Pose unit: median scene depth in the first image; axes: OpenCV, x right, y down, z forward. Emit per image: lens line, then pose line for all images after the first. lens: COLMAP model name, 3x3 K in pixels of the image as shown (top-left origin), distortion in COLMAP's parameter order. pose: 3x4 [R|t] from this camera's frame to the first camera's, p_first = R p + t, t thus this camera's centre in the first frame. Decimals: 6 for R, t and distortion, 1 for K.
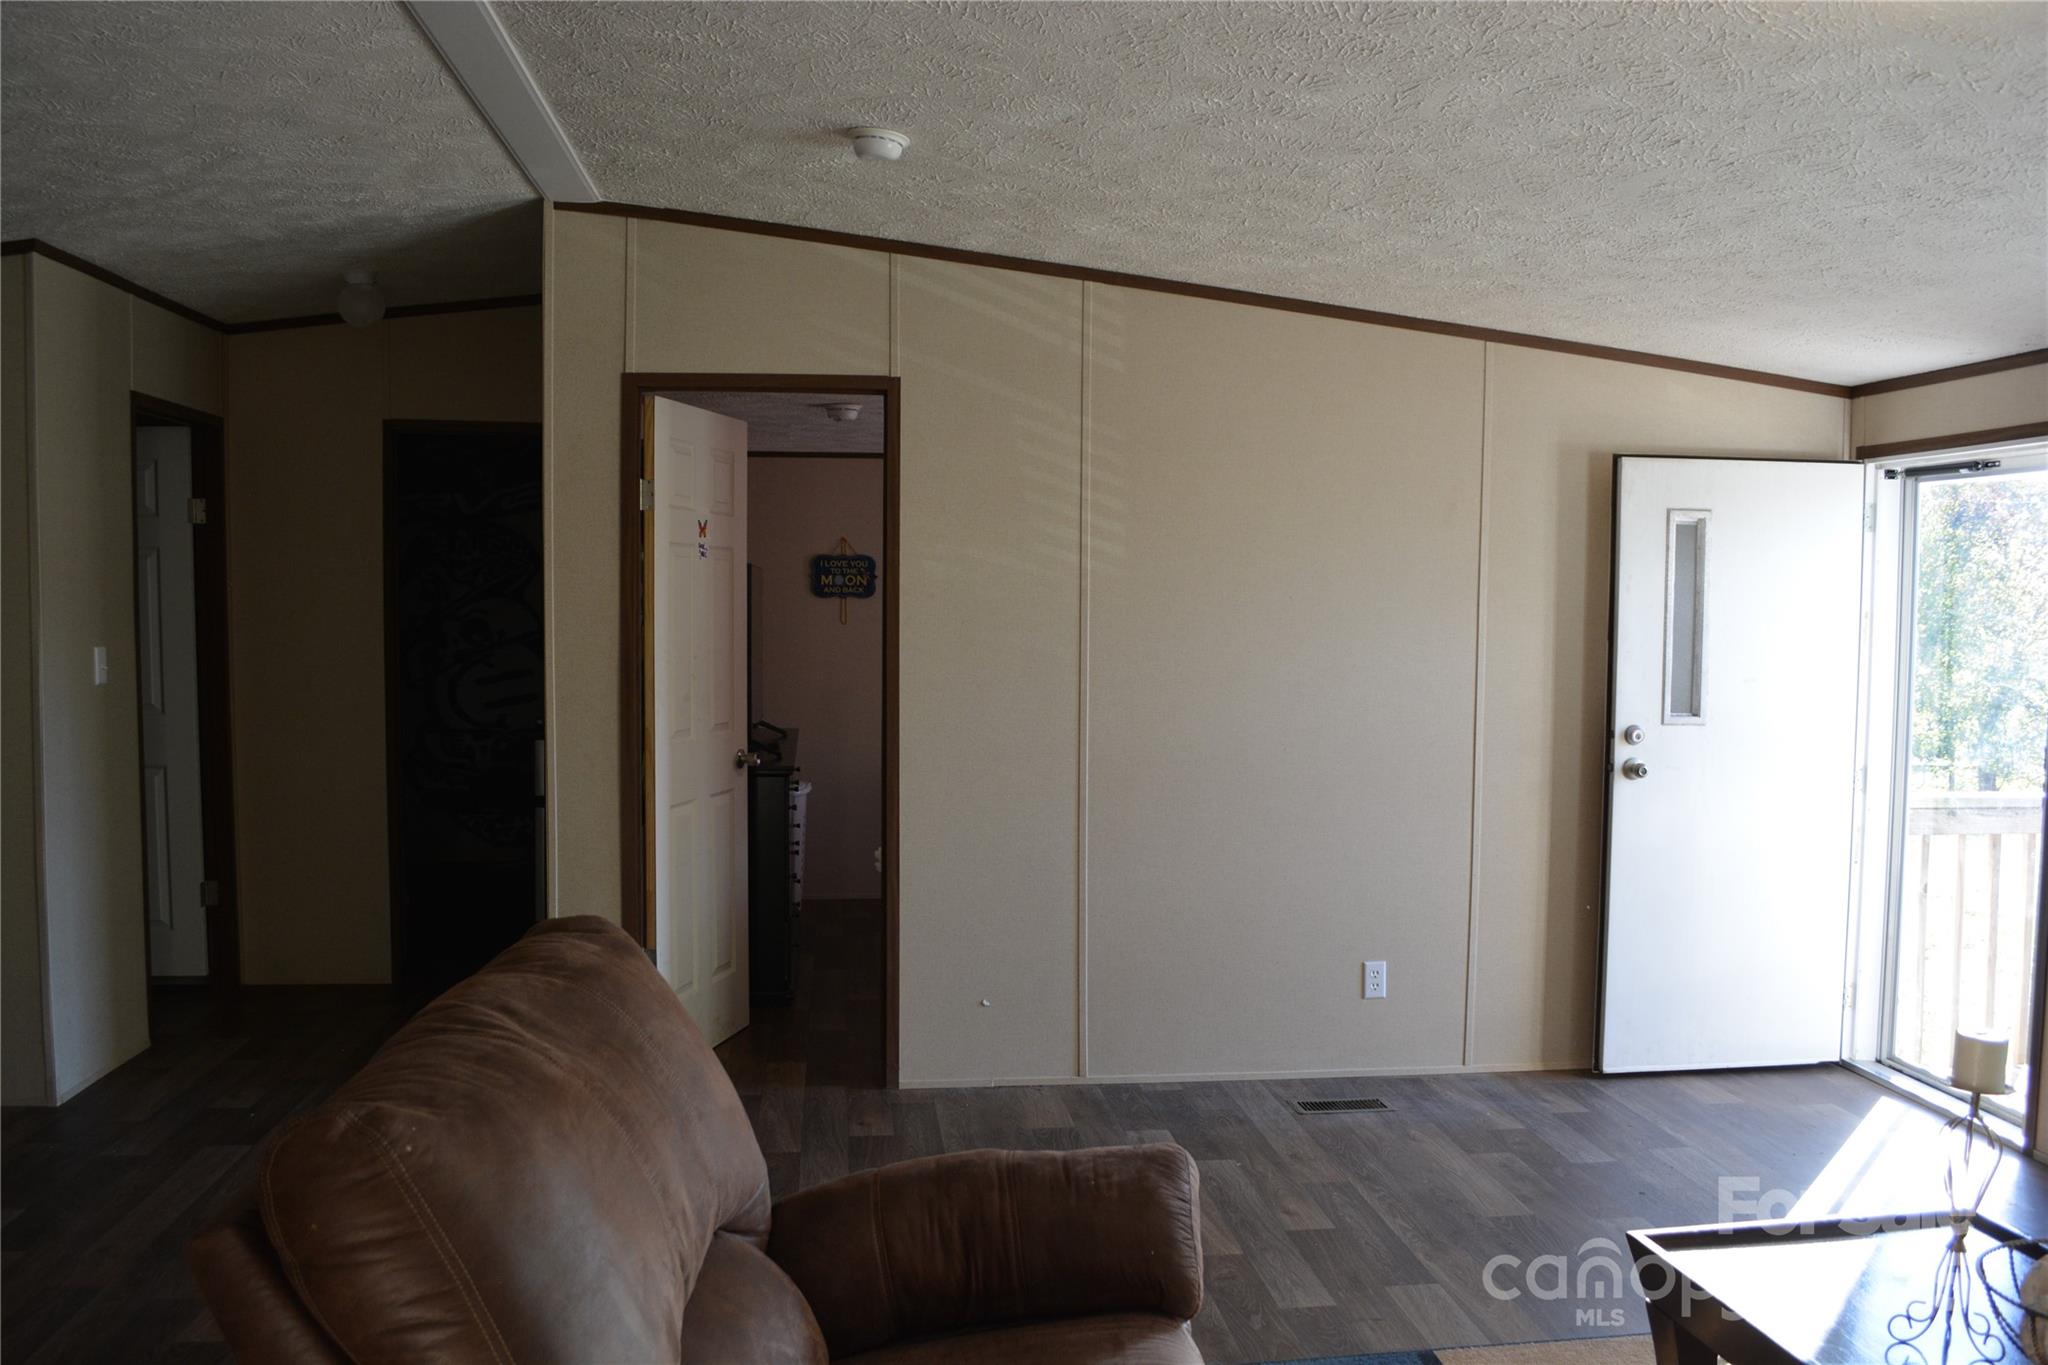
lens RADIAL K [[1628.1, 0, 1024.4], [0, 1628.1, 688.0], [0, 0, 1]] dist [-0.085423, 0.003294]
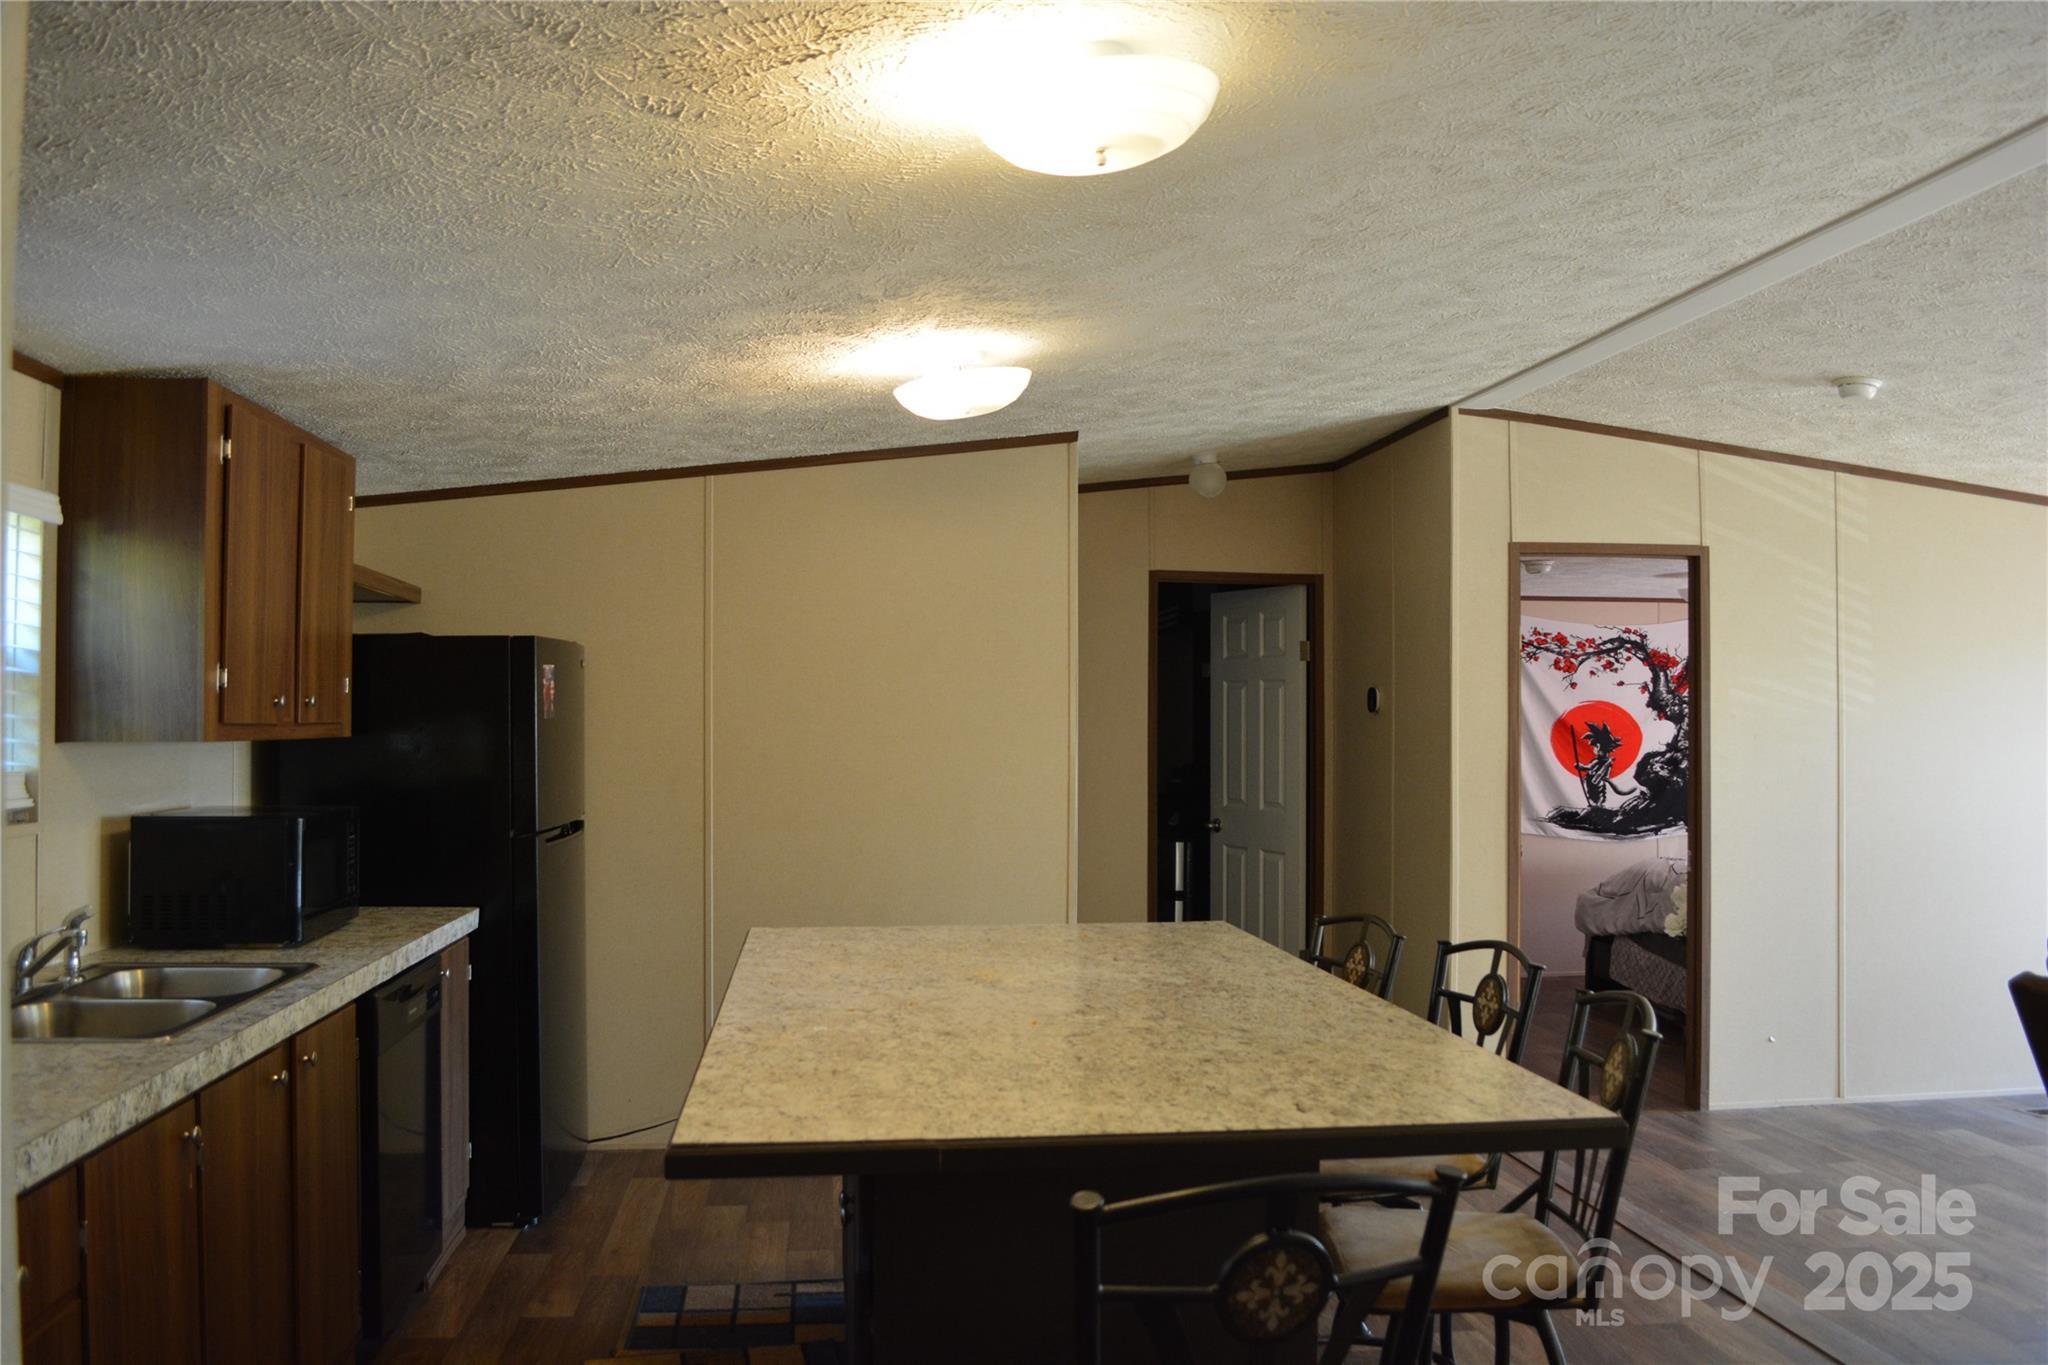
lens RADIAL K [[1628.1, 0, 1023.4], [0, 1628.1, 684.2], [0, 0, 1]] dist [-0.085423, 0.003294]
pose [[0.999987, -0.003975, -0.003276, -0.614809], [0.003721, 0.997235, -0.074222, 0.009453], [0.003562, 0.074208, 0.997236, -0.256586]]
